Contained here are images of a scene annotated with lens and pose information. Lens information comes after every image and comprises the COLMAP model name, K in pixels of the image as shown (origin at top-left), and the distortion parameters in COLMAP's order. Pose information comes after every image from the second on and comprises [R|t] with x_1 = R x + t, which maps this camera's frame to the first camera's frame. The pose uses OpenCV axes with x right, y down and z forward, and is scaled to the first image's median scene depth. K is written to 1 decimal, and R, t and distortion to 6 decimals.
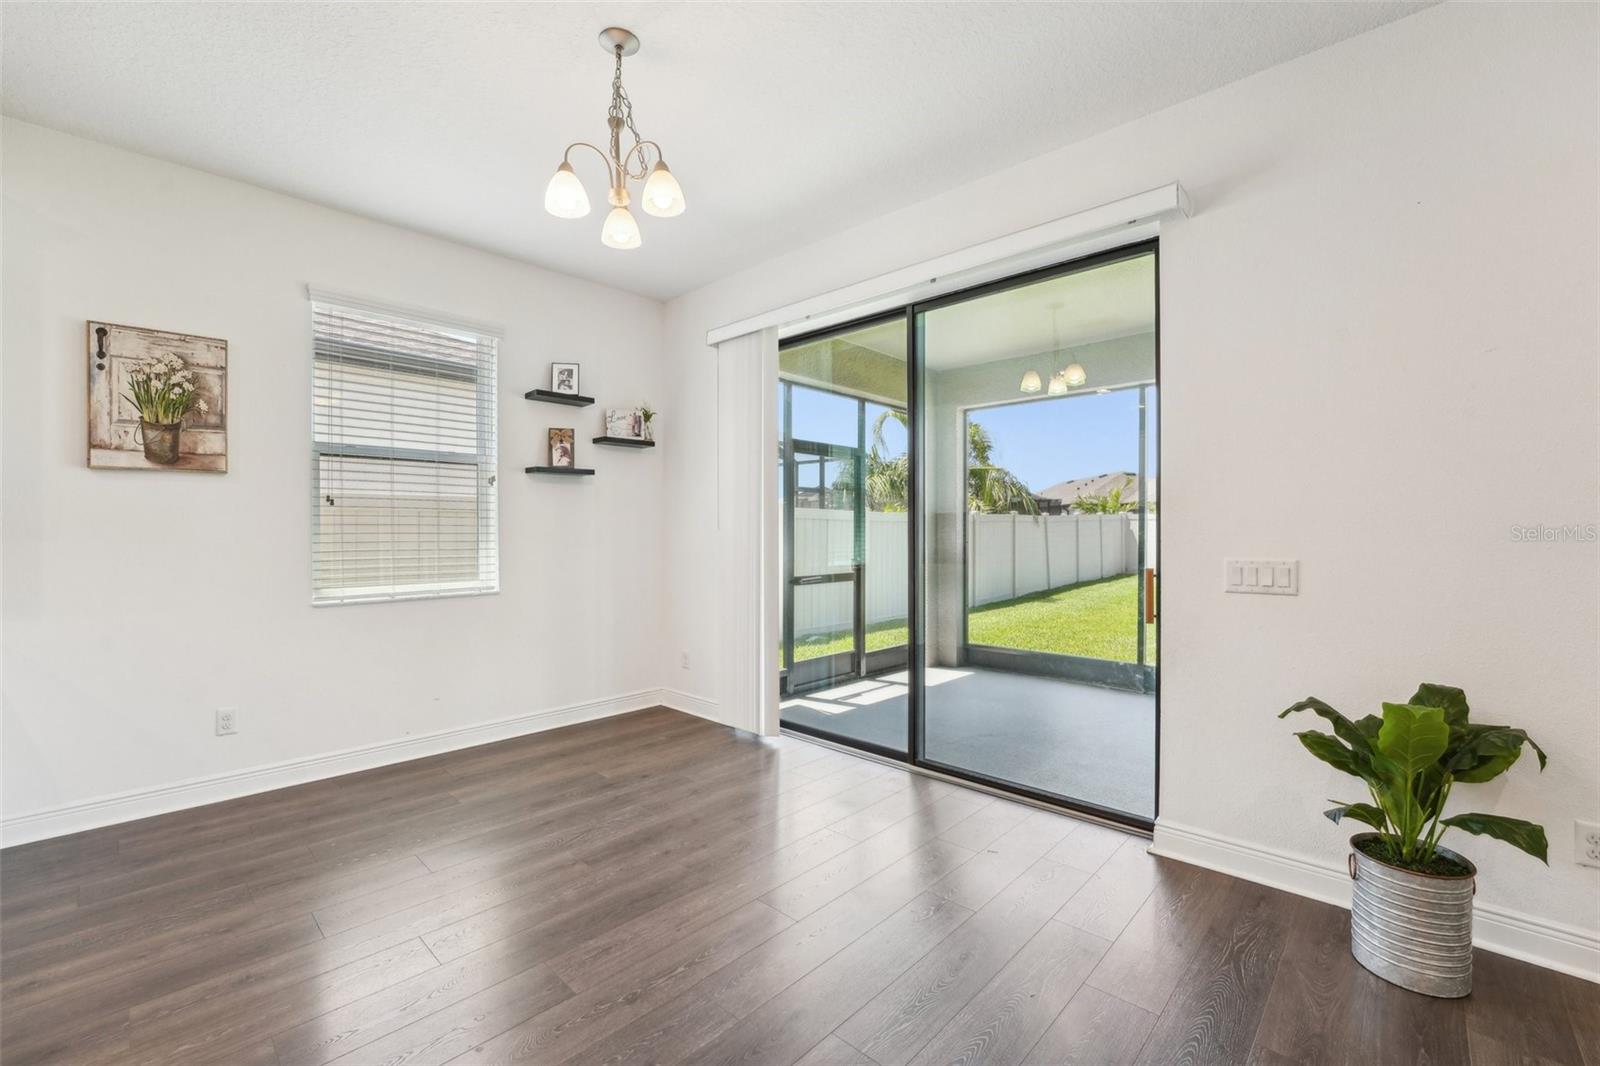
lens RADIAL K [[670.6, 0, 799.6], [0, 670.6, 542.5], [0, 0, 1]] dist [-0.022572, 0.004371]
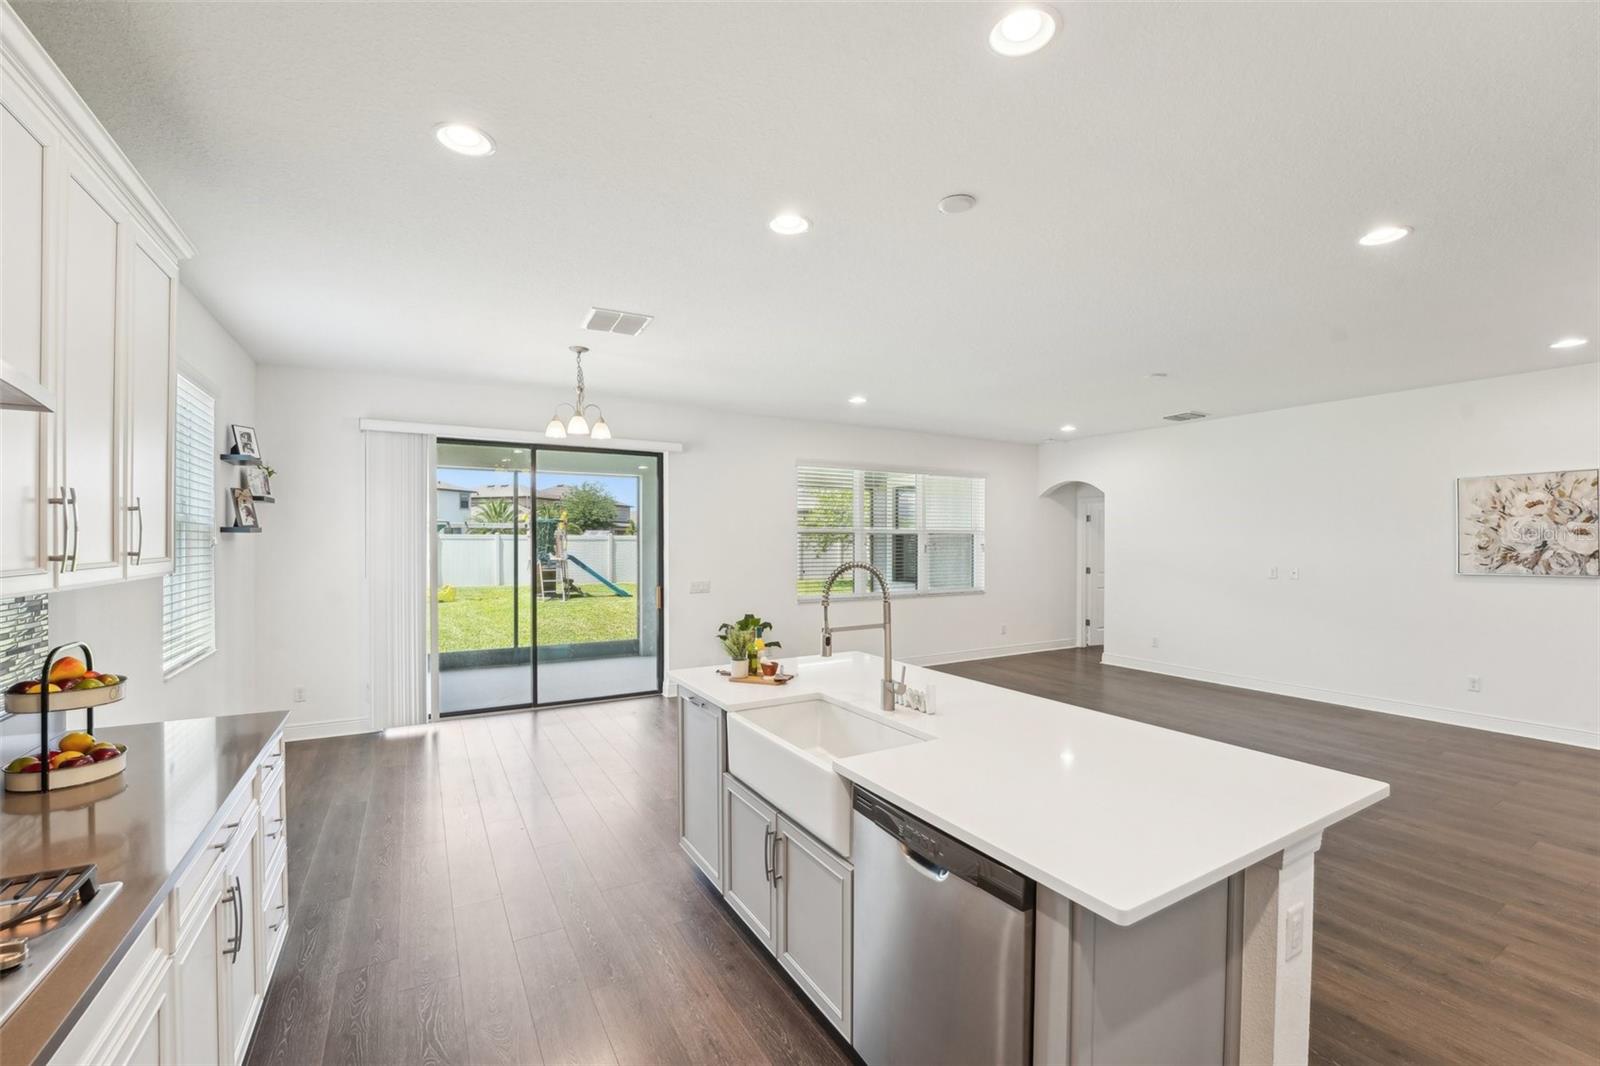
lens RADIAL K [[670.6, 0, 799.6], [0, 670.6, 542.5], [0, 0, 1]] dist [-0.022572, 0.004371]
pose [[0.264649, -0.003322, 0.964339, -2.126662], [0.010909, 0.999940, 0.000451, -0.148267], [-0.964283, 0.010401, 0.264670, -0.209611]]
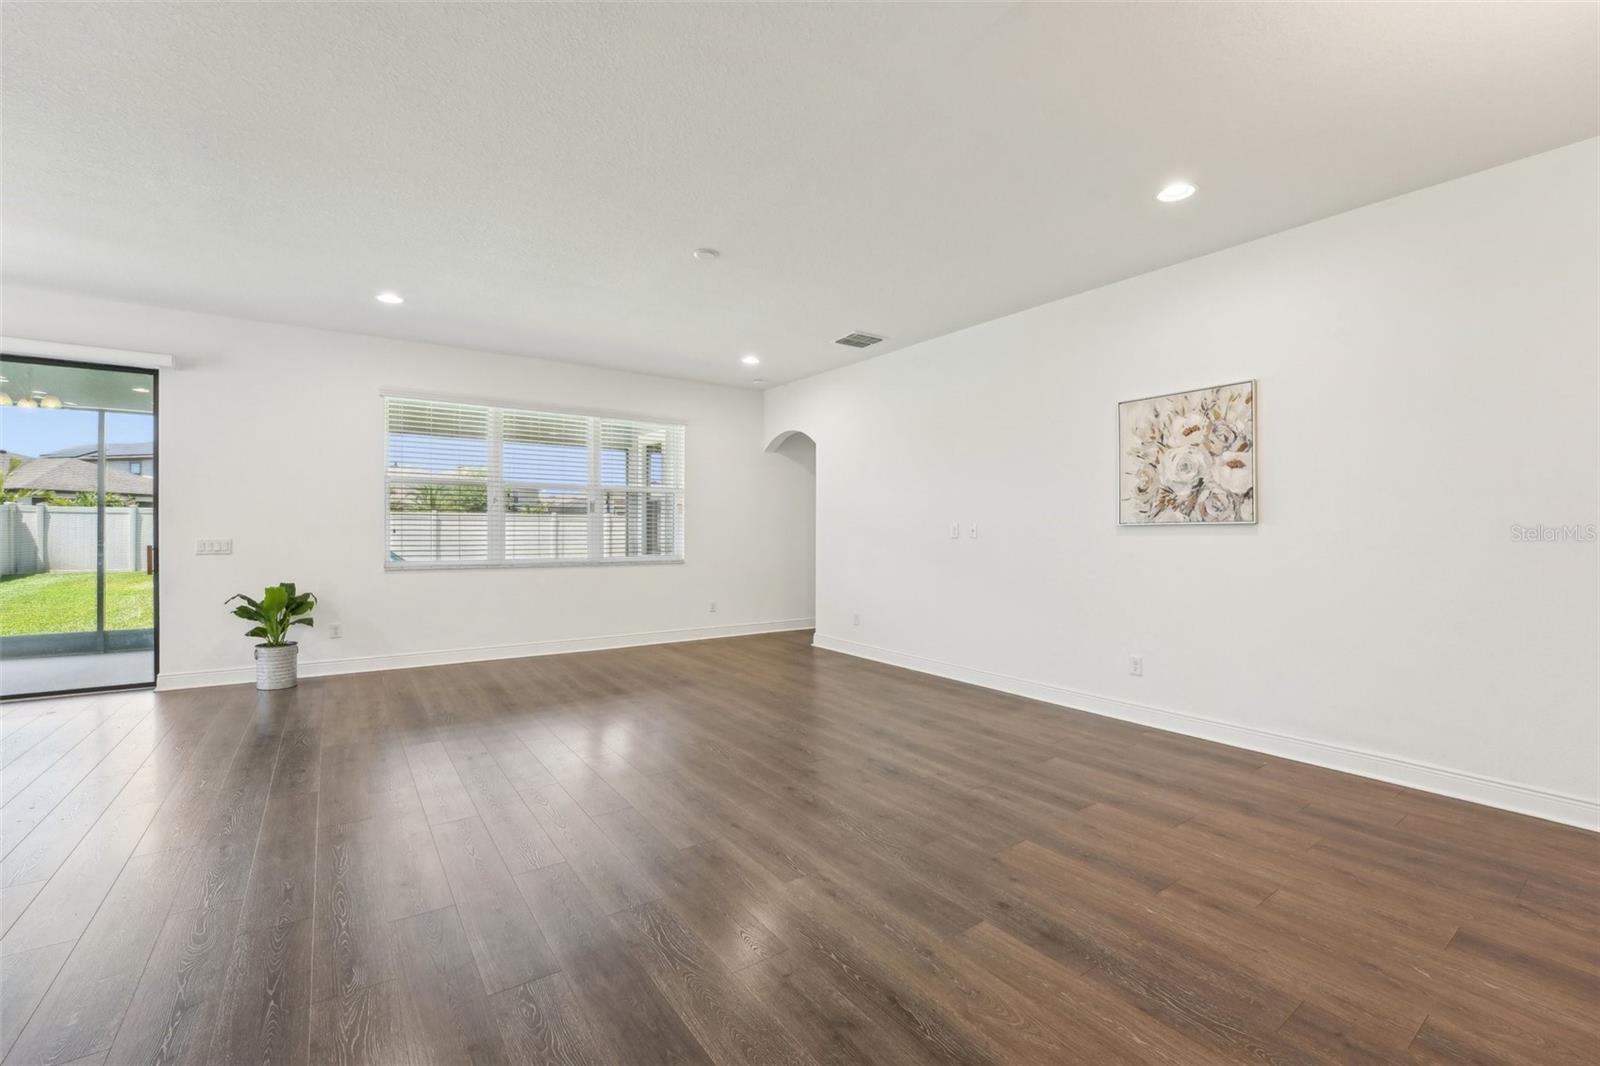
lens RADIAL K [[675.7, 0, 796.0], [0, 675.7, 529.9], [0, 0, 1]] dist [-0.019840, 0.000440]
pose [[0.188036, -0.000165, 0.982162, -1.182424], [0.006704, 0.999977, -0.001116, 0.011034], [-0.982139, 0.006794, 0.188033, -1.400208]]
